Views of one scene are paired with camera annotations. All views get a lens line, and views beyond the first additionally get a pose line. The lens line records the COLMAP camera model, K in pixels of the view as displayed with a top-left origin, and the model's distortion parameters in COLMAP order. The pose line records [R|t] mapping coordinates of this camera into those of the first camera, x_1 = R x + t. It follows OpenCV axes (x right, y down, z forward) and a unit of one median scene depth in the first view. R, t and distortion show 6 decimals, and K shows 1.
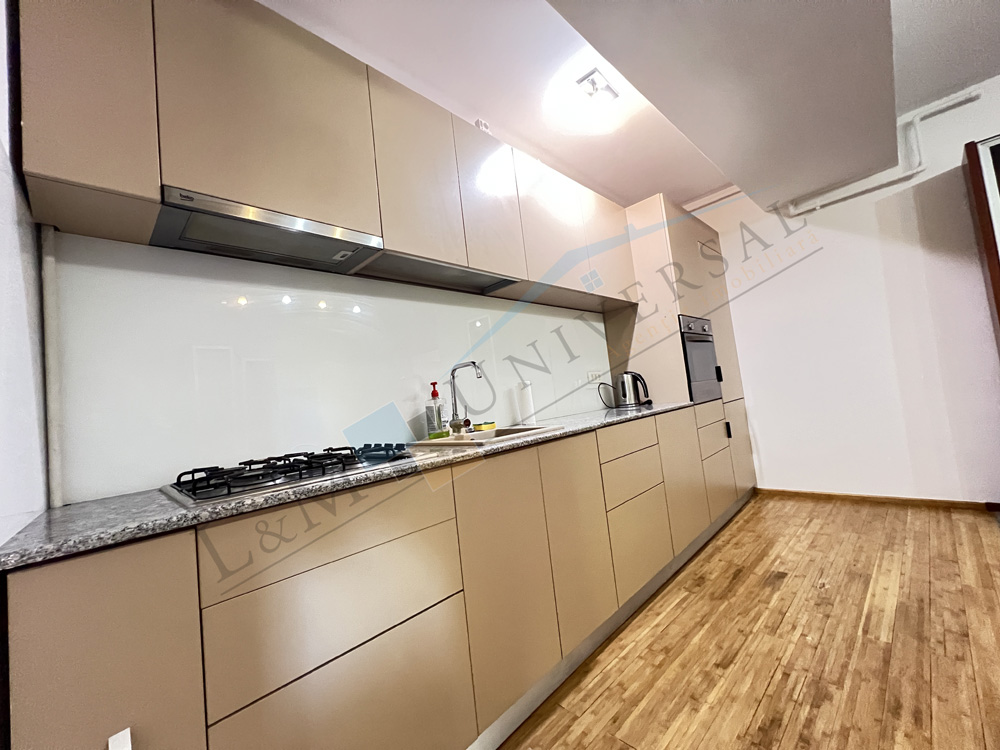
lens RADIAL K [[401.7, 0, 499.6], [0, 401.7, 373.0], [0, 0, 1]] dist [0.000253, 0.000135]
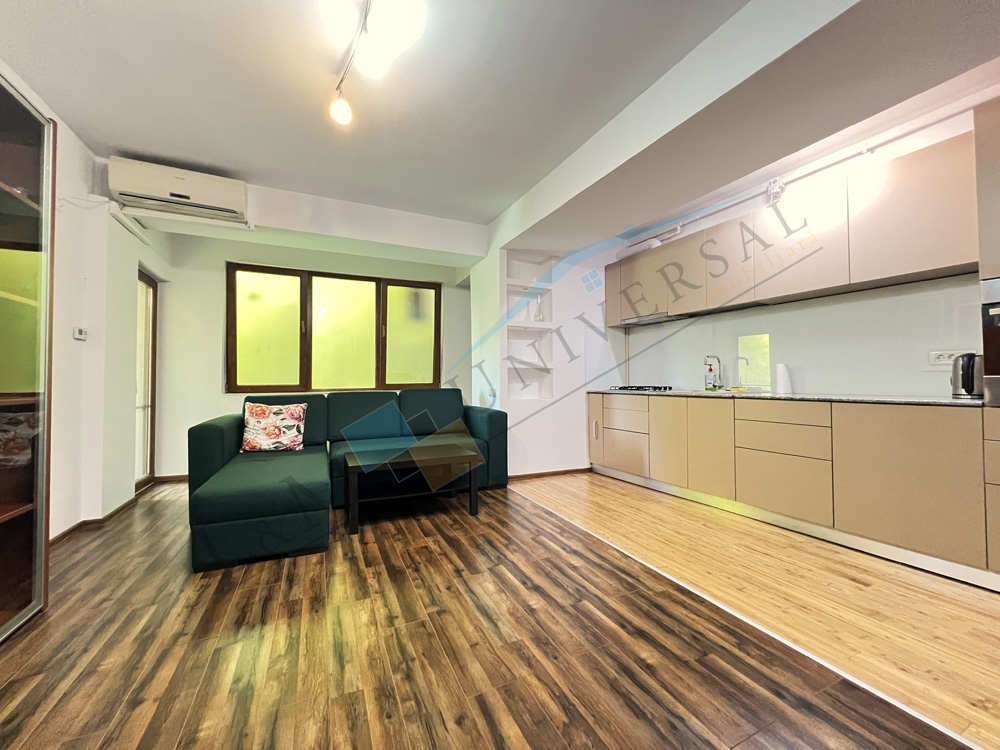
lens RADIAL K [[401.7, 0, 499.6], [0, 401.7, 373.0], [0, 0, 1]] dist [0.000253, 0.000135]
pose [[-0.308791, 0.092904, -0.946582, 1.621116], [0.106725, 0.992317, 0.062577, -0.134948], [0.945123, -0.081701, -0.316334, 0.461886]]
